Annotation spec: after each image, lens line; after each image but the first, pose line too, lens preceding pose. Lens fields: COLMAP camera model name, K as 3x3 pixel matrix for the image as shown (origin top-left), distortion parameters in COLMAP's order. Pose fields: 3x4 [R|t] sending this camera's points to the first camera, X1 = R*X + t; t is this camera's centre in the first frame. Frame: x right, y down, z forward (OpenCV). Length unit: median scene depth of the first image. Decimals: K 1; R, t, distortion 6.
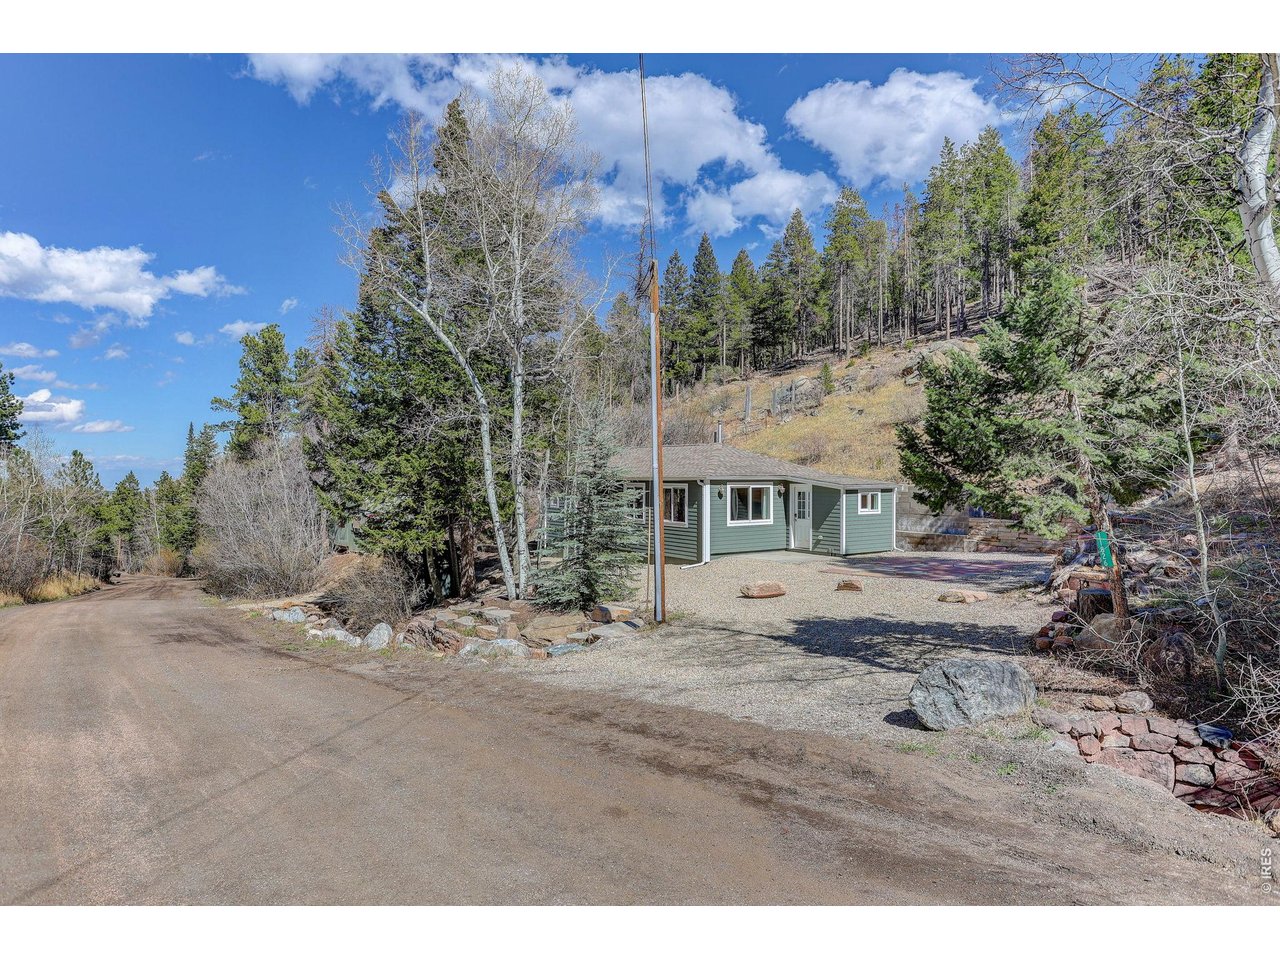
lens RADIAL K [[826.5, 0, 638.7], [0, 826.5, 484.2], [0, 0, 1]] dist [0.005089, 0.001552]
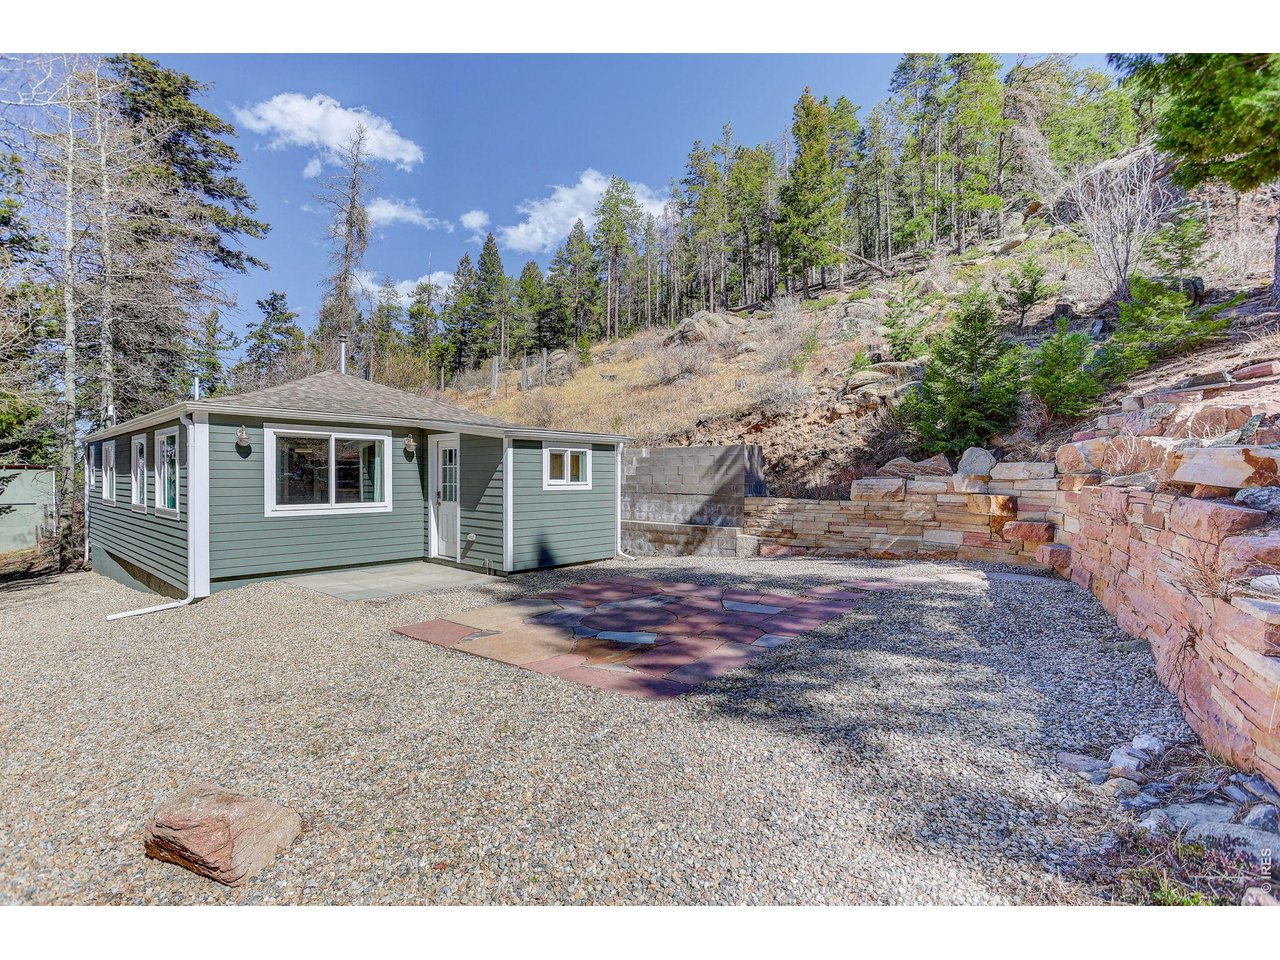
lens RADIAL K [[578.6, 0, 635.7], [0, 578.6, 482.4], [0, 0, 1]] dist [-0.000663, -0.000002]
pose [[0.974202, 0.002556, 0.225661, 0.234204], [-0.000847, 0.999970, -0.007666, 0.033395], [-0.225674, 0.007277, 0.974176, 0.625111]]
